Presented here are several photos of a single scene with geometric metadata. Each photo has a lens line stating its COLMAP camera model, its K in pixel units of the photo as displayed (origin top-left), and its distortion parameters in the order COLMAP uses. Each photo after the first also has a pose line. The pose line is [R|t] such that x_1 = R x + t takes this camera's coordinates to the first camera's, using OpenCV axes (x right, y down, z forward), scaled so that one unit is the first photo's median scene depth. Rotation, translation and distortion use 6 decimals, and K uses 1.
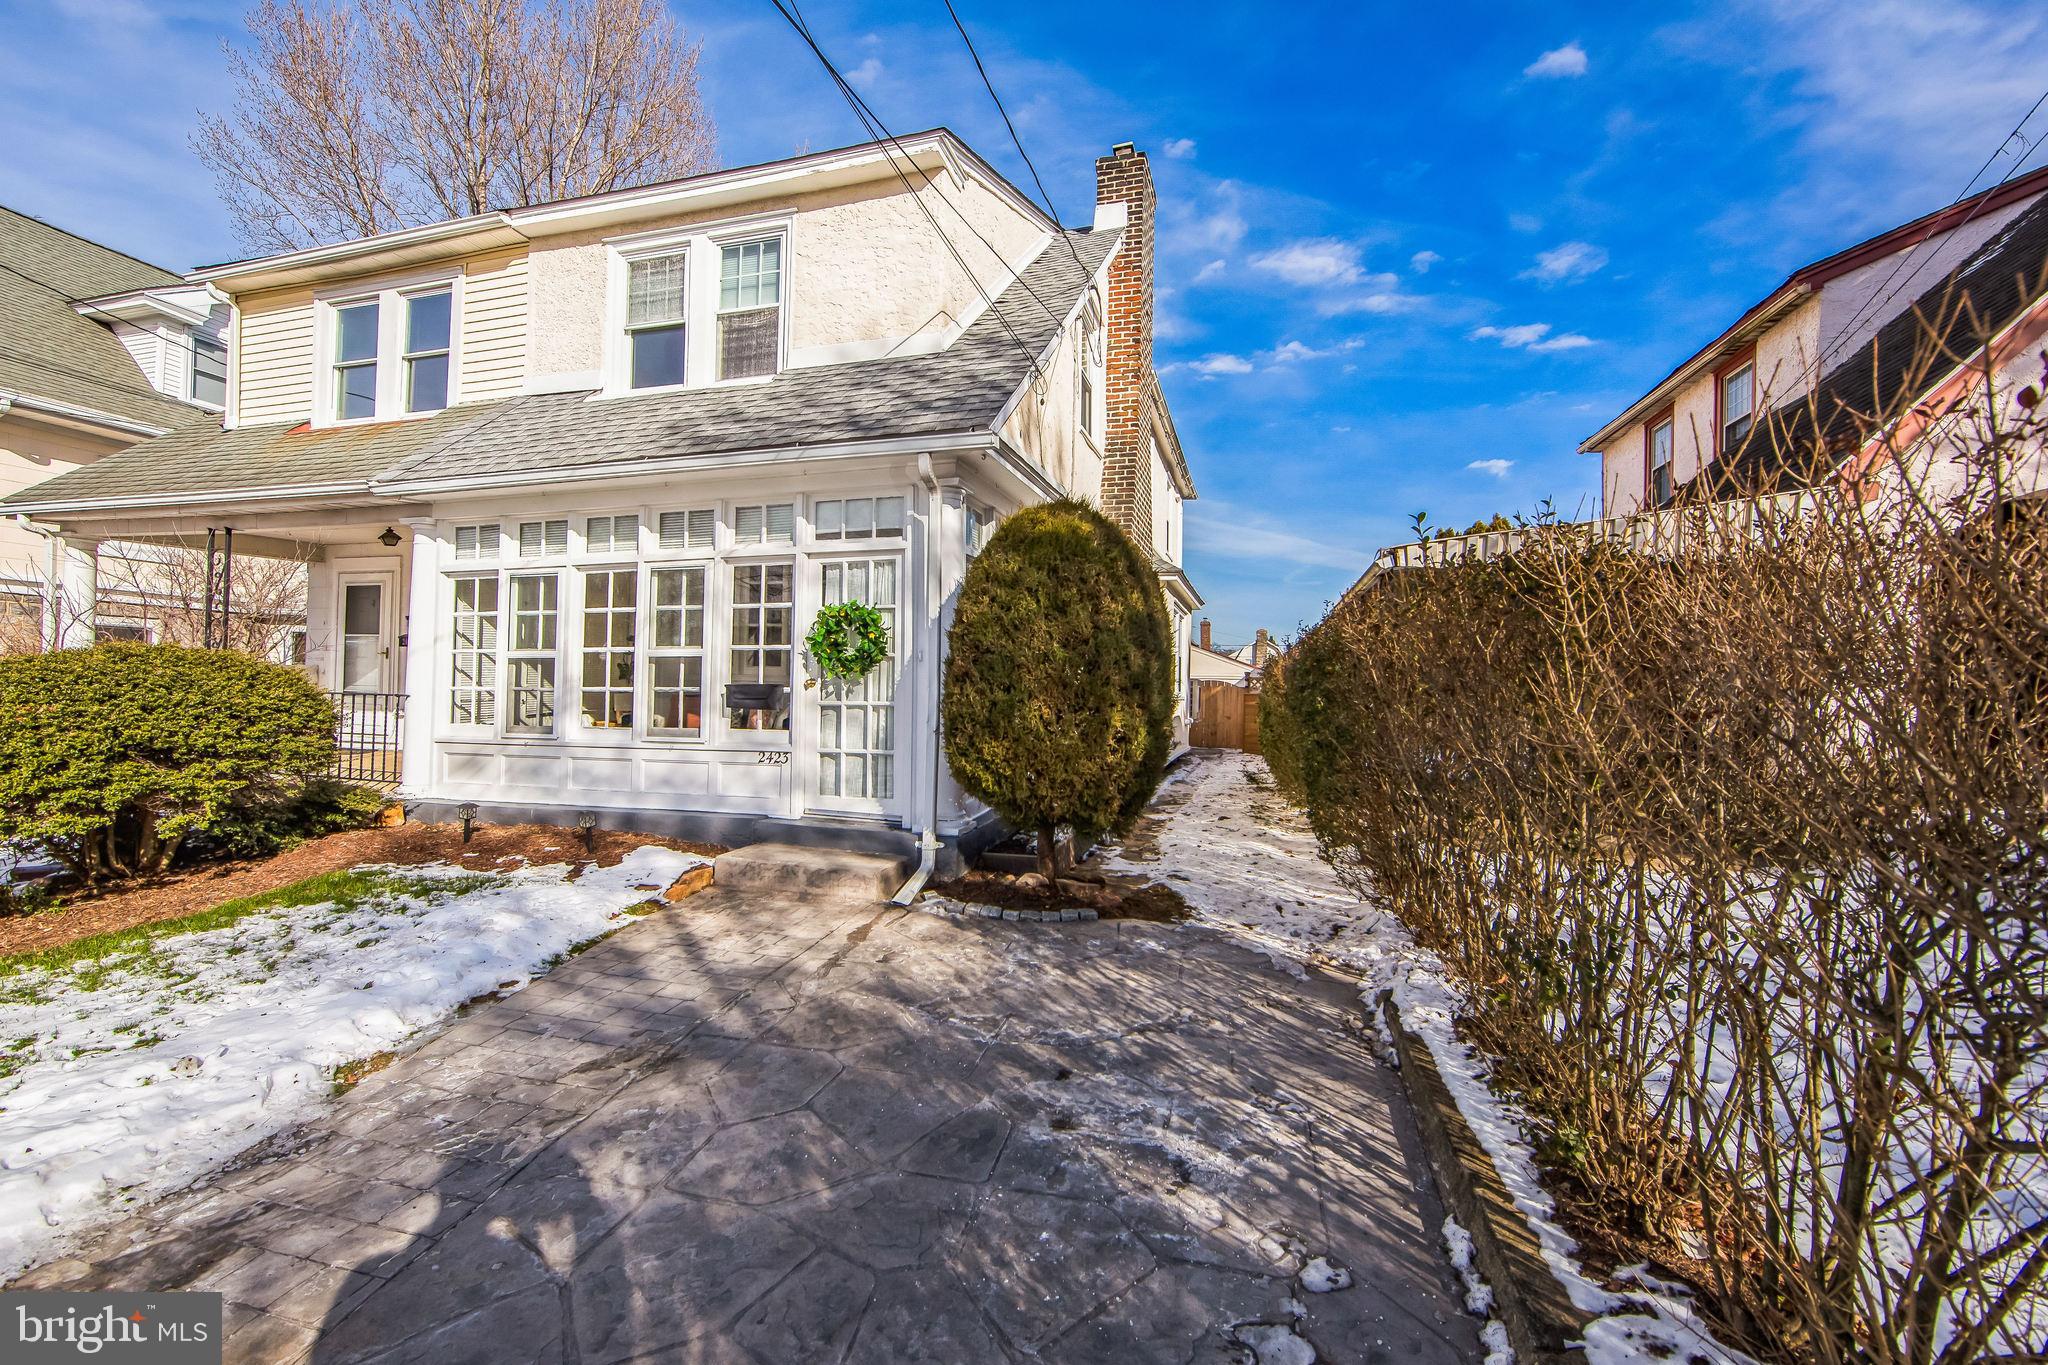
lens RADIAL K [[815.2, 0, 1028.3], [0, 815.2, 680.1], [0, 0, 1]] dist [-0.016432, 0.000423]
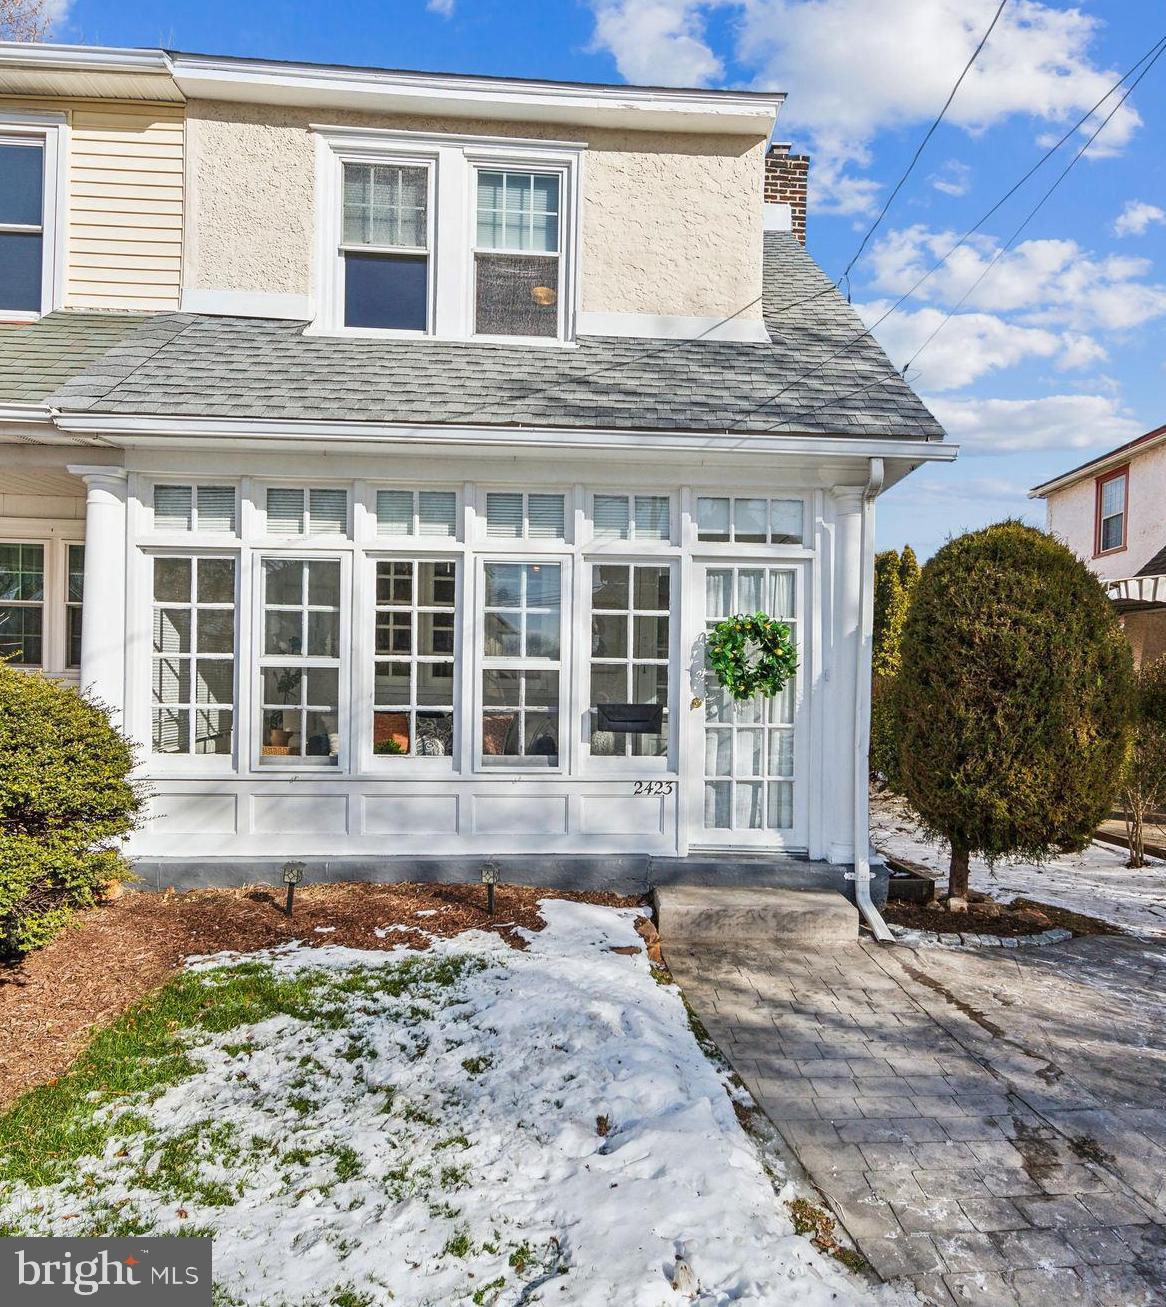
lens RADIAL K [[836.8, 0, 627.7], [0, 836.8, 709.9], [0, 0, 1]] dist [0.003719, -0.003539]
pose [[0.943976, 0.001006, 0.330013, -0.601726], [-0.008824, 0.999715, 0.022194, -0.007879], [-0.329896, -0.023862, 0.943716, 0.155823]]
